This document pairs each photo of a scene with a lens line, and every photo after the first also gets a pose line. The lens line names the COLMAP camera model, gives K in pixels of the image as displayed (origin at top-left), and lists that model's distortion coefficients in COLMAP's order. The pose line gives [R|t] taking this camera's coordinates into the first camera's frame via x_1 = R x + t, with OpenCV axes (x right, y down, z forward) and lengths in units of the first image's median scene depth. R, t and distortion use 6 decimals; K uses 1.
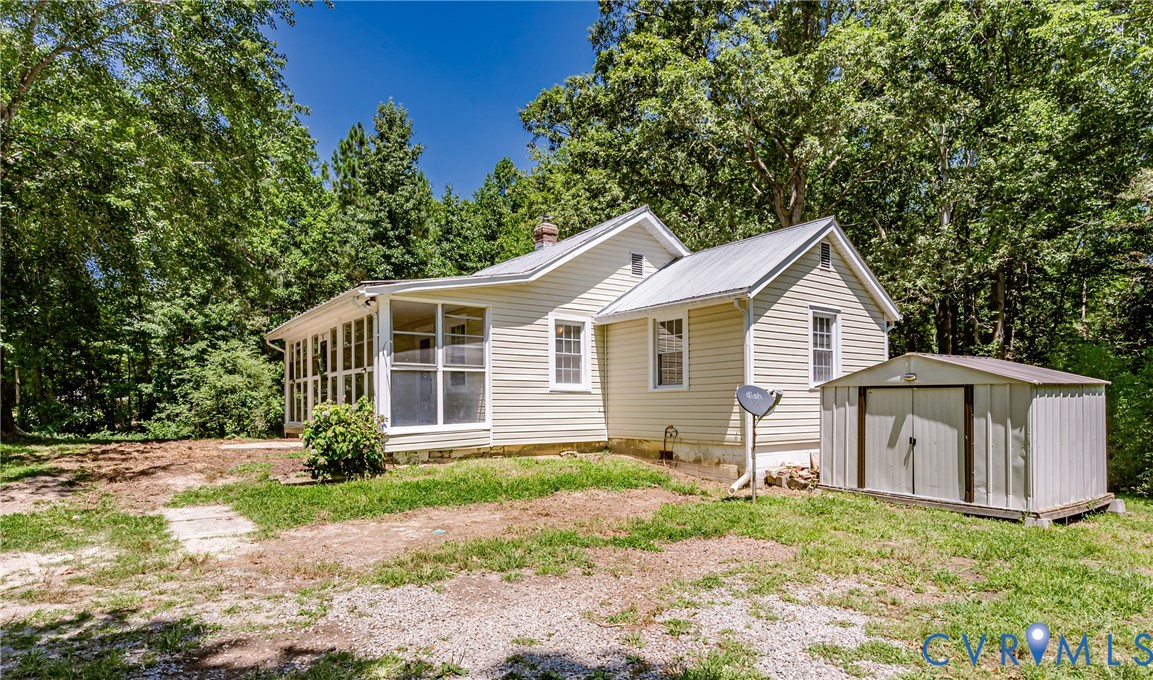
lens RADIAL K [[618.1, 0, 576.0], [0, 618.1, 405.0], [0, 0, 1]] dist [-0.002226, 0.000160]
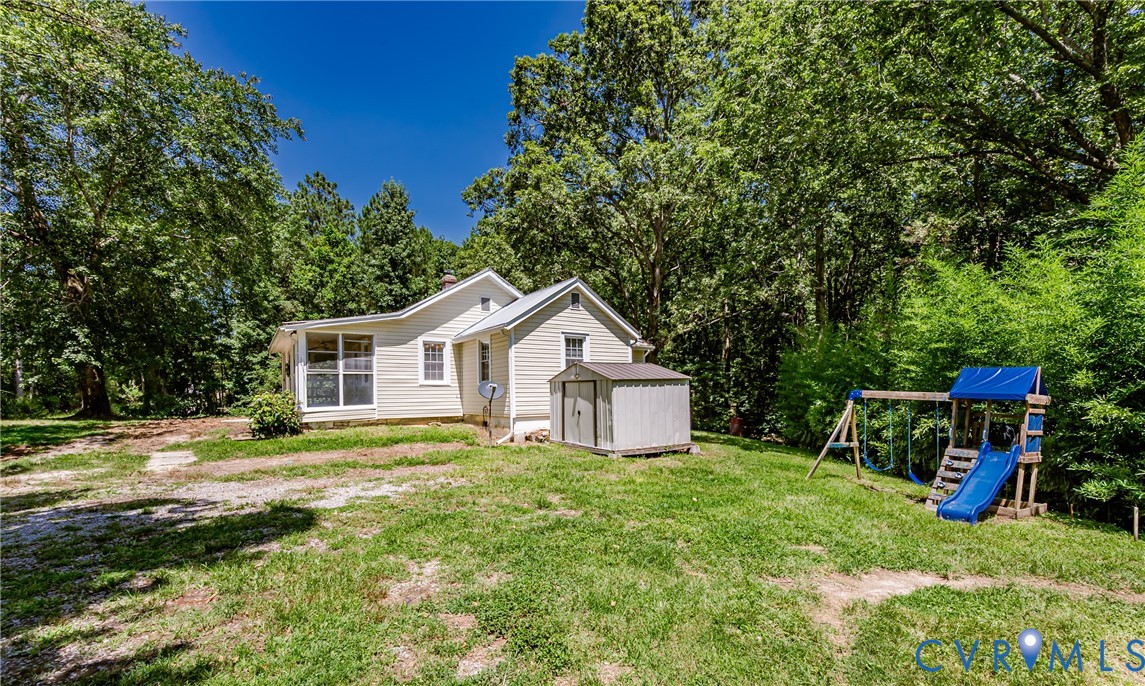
lens RADIAL K [[482.2, 0, 573.7], [0, 482.2, 396.1], [0, 0, 1]] dist [0.000623, -0.000133]
pose [[0.999350, -0.008639, -0.035006, 0.430337], [0.008816, 0.999949, 0.004901, 0.003672], [0.034962, -0.005206, 0.999375, -0.266124]]
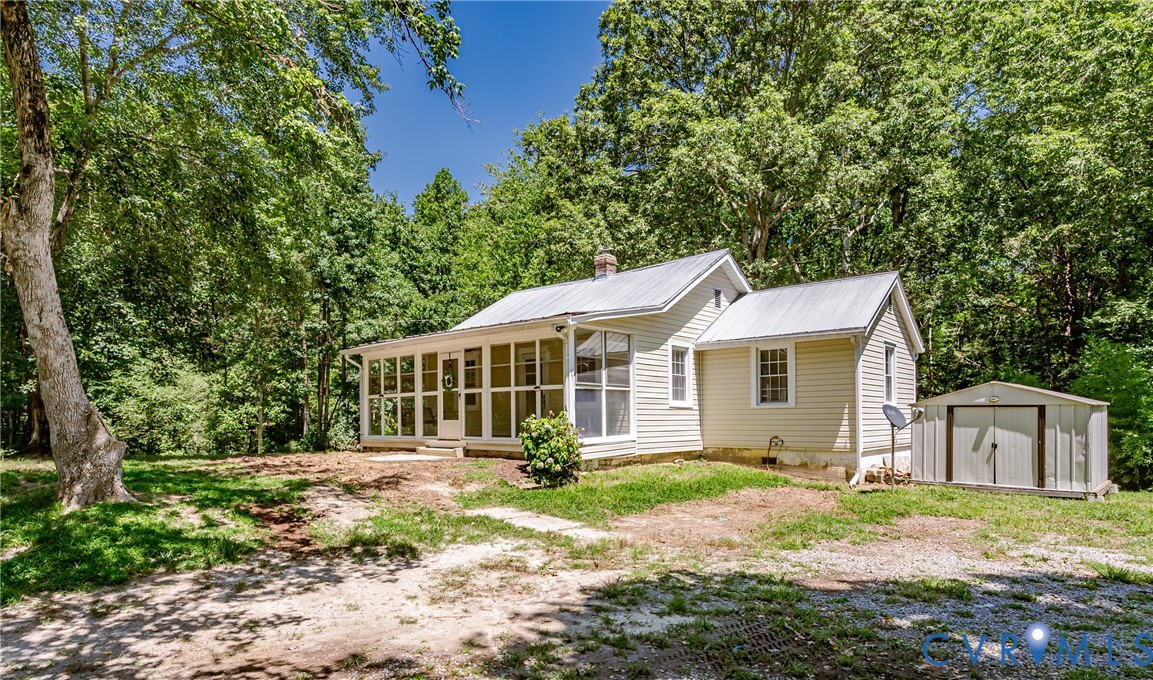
lens RADIAL K [[635.0, 0, 575.3], [0, 635.0, 417.5], [0, 0, 1]] dist [-0.000446, 0.000743]
pose [[0.975128, 0.000746, 0.221641, -0.504724], [-0.000207, 0.999997, -0.002454, -0.000332], [-0.221642, 0.002347, 0.975125, -0.127475]]
